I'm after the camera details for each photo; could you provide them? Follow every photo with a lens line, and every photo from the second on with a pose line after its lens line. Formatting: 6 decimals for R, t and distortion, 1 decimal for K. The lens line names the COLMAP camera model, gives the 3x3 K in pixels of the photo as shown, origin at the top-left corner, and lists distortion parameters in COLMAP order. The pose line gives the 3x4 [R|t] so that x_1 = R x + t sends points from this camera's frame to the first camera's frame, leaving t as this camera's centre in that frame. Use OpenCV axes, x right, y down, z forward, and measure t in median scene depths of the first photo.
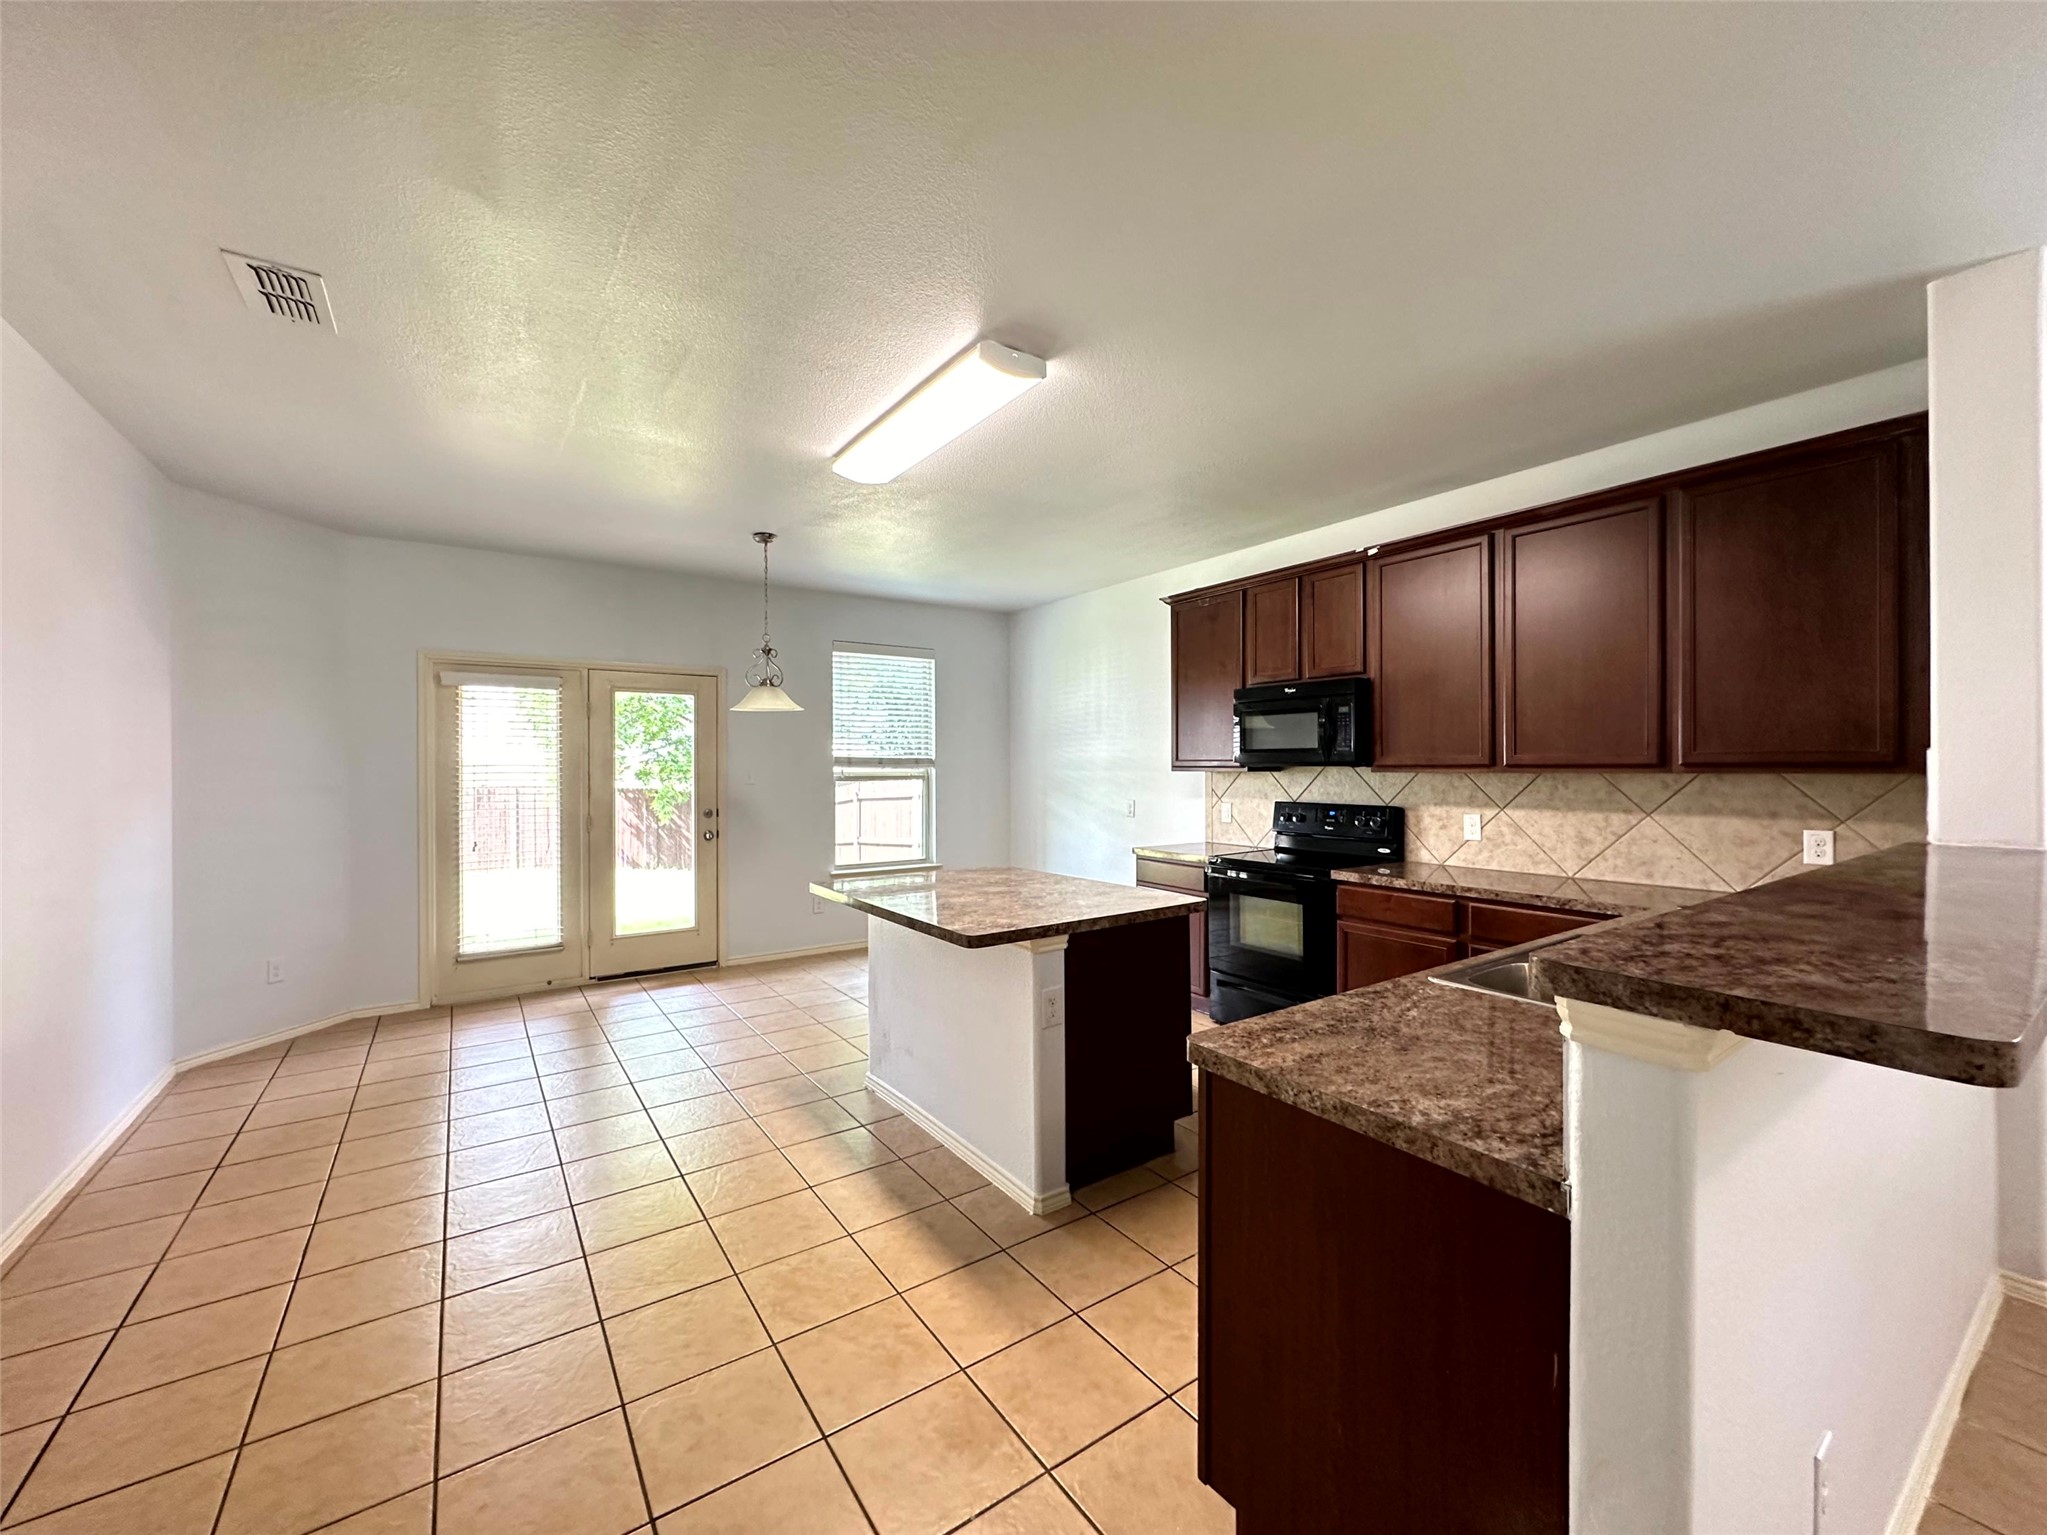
lens RADIAL K [[815.2, 0, 1024.4], [0, 815.2, 764.1], [0, 0, 1]] dist [-0.004133, 0.000657]
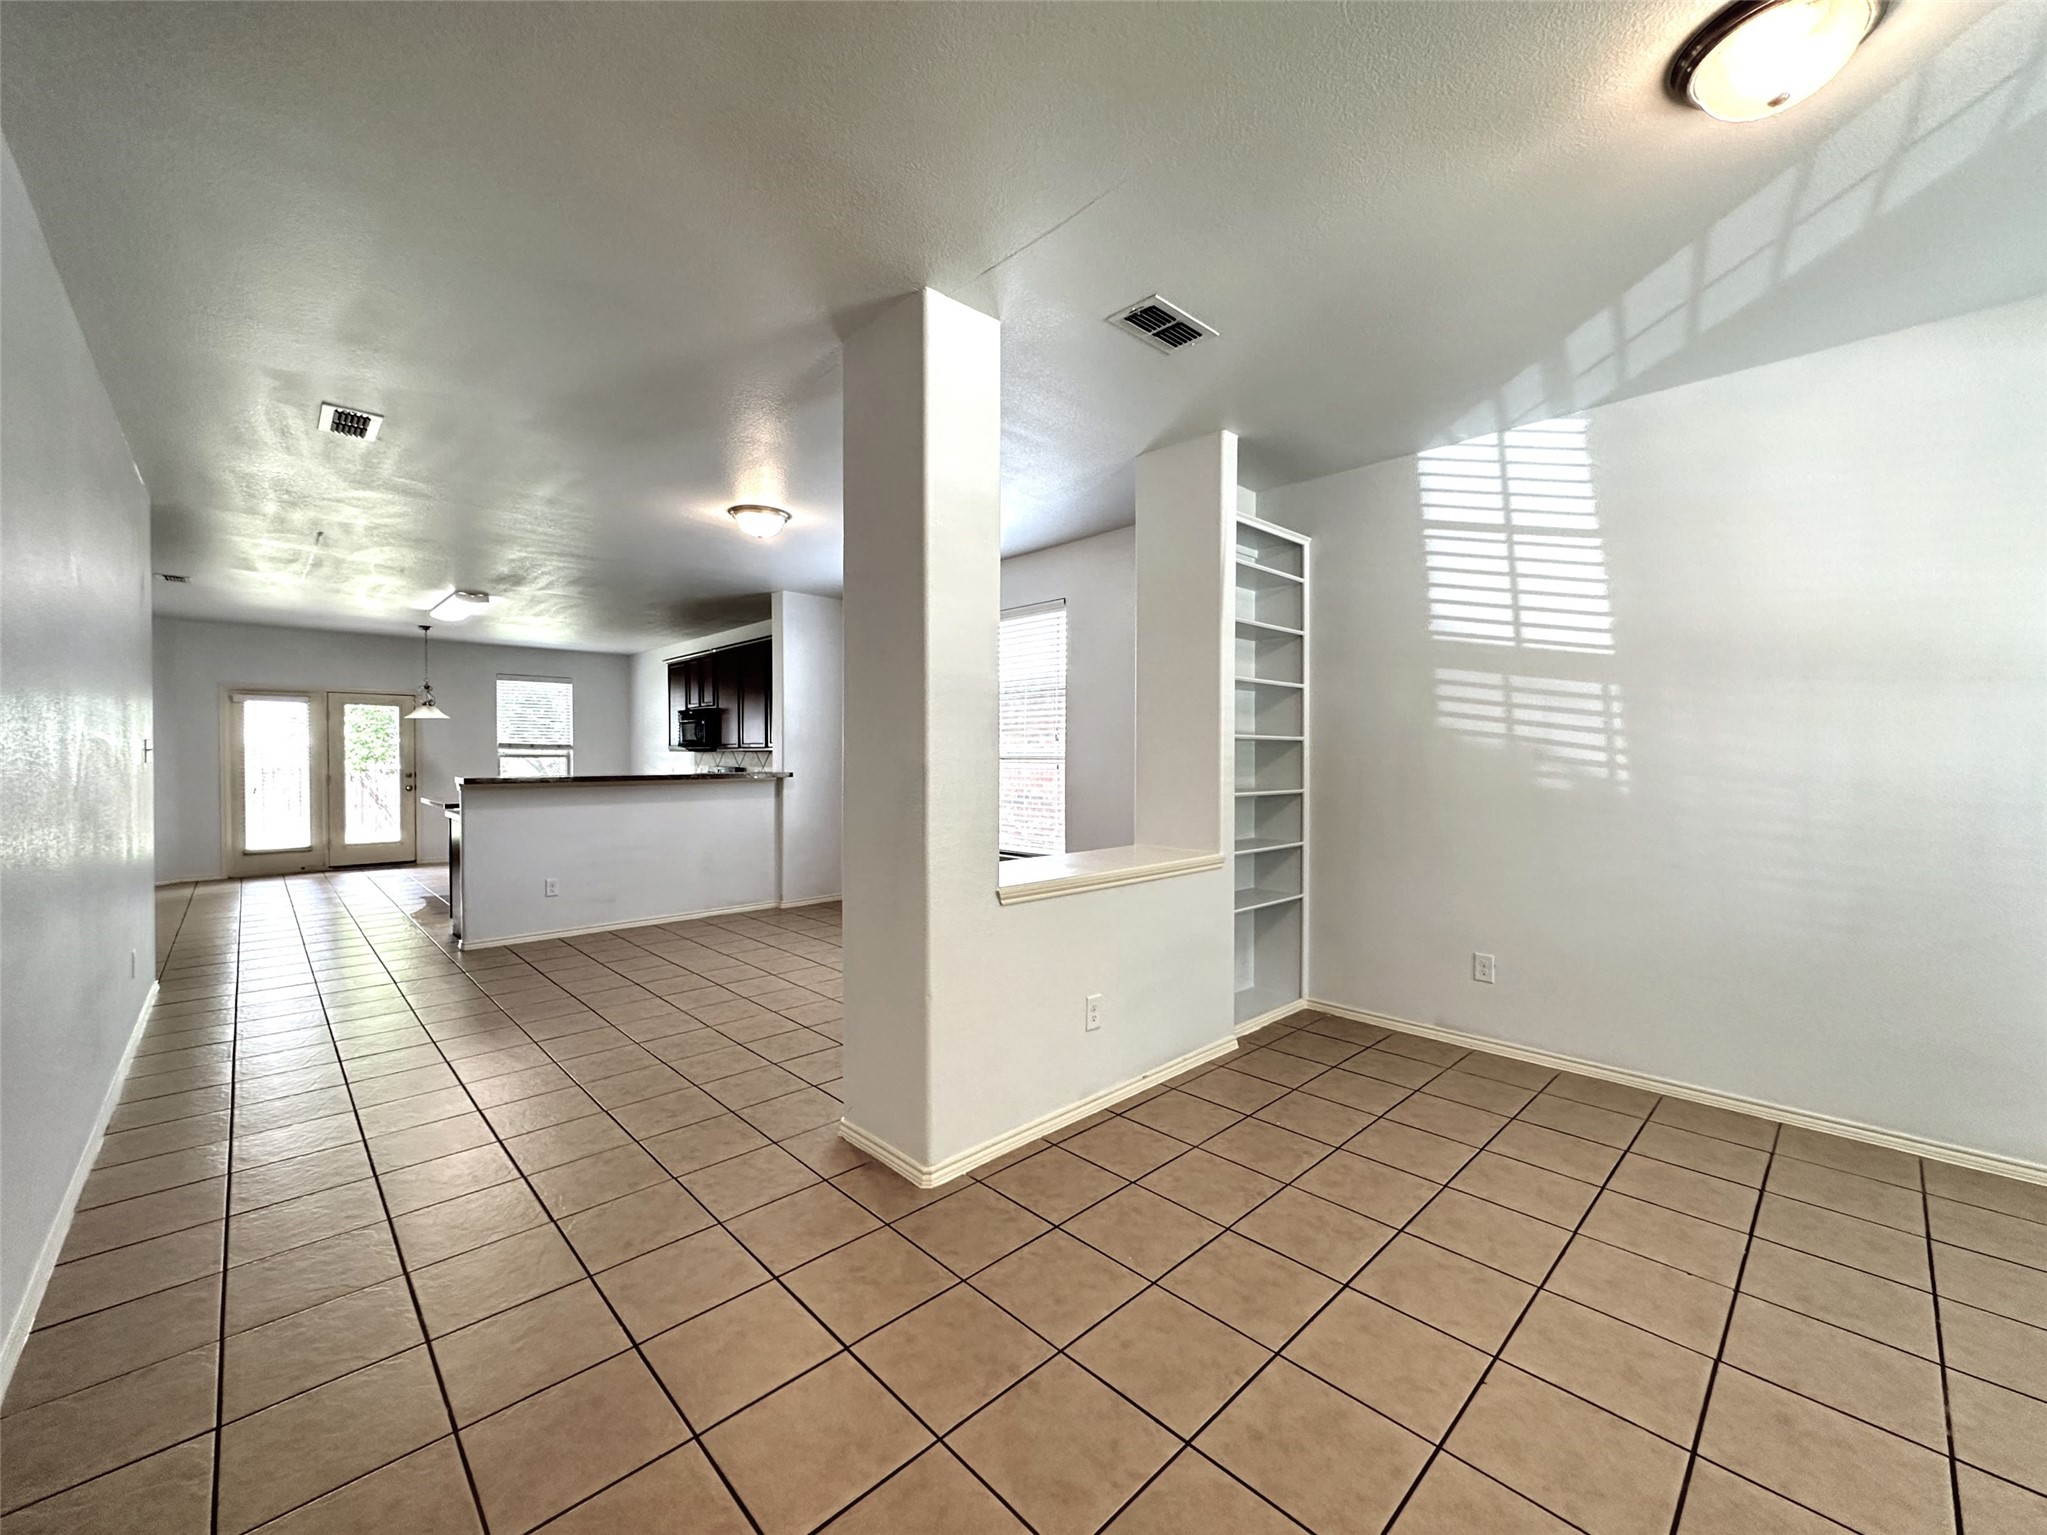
lens RADIAL K [[815.2, 0, 1018.4], [0, 815.2, 759.0], [0, 0, 1]] dist [-0.004133, 0.000657]
pose [[0.988116, 0.004161, 0.153655, 0.788249], [-0.004944, 0.999977, 0.004718, 0.014876], [-0.153632, -0.005421, 0.988113, -1.140030]]
